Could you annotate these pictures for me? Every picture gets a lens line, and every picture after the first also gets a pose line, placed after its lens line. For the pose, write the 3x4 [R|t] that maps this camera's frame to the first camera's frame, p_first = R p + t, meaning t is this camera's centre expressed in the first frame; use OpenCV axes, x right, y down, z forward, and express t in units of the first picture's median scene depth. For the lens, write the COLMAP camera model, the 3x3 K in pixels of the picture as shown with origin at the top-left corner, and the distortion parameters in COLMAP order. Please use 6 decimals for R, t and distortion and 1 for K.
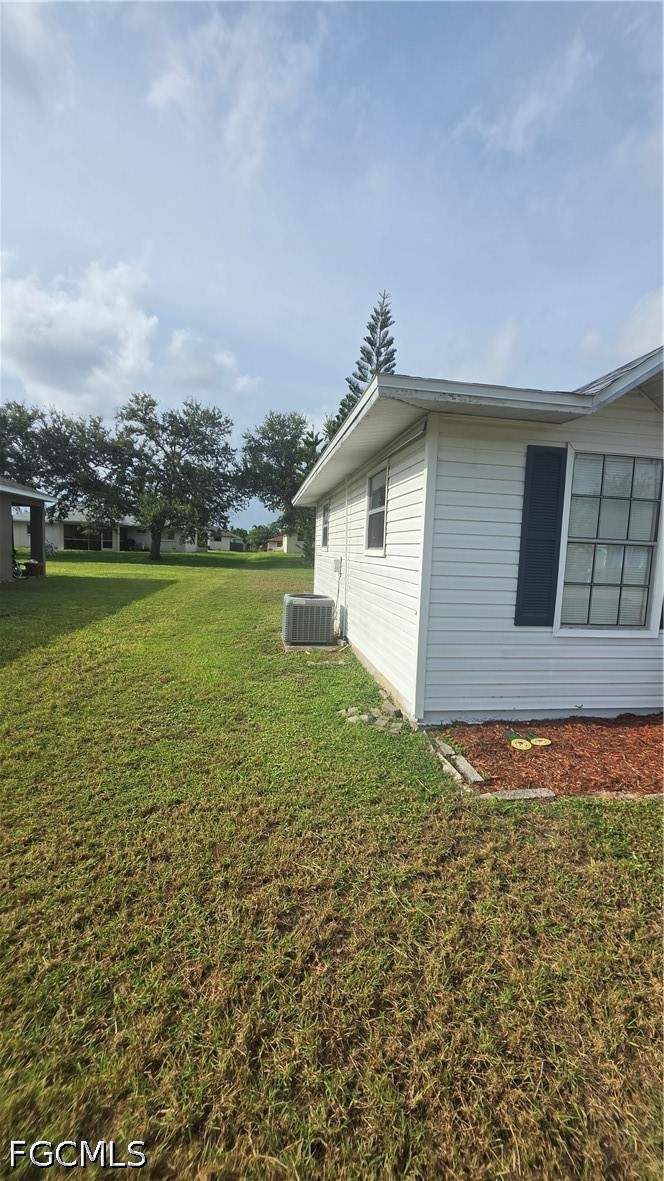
lens RADIAL K [[469.3, 0, 332.0], [0, 469.3, 590.5], [0, 0, 1]] dist [-0.018578, 0.000049]
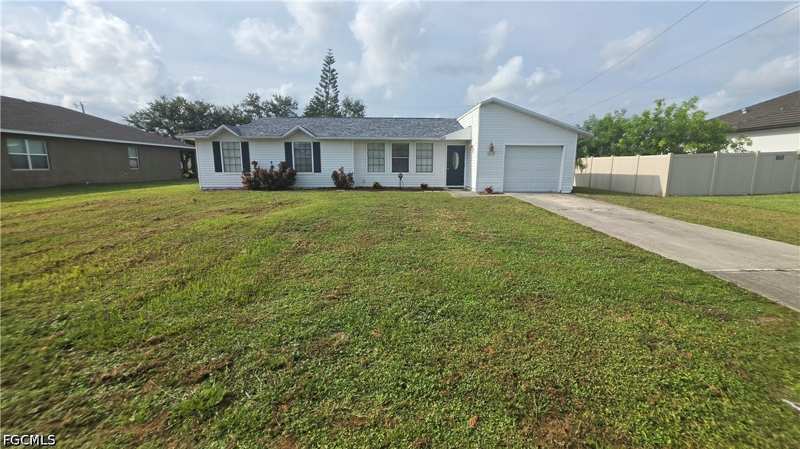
lens RADIAL K [[317.9, 0, 395.4], [0, 317.9, 221.6], [0, 0, 1]] dist [-0.018578, 0.000049]
pose [[0.990152, -0.012349, -0.139450, 0.407104], [0.022930, 0.996955, 0.074526, 0.058098], [0.138105, -0.076989, 0.987421, -0.343527]]
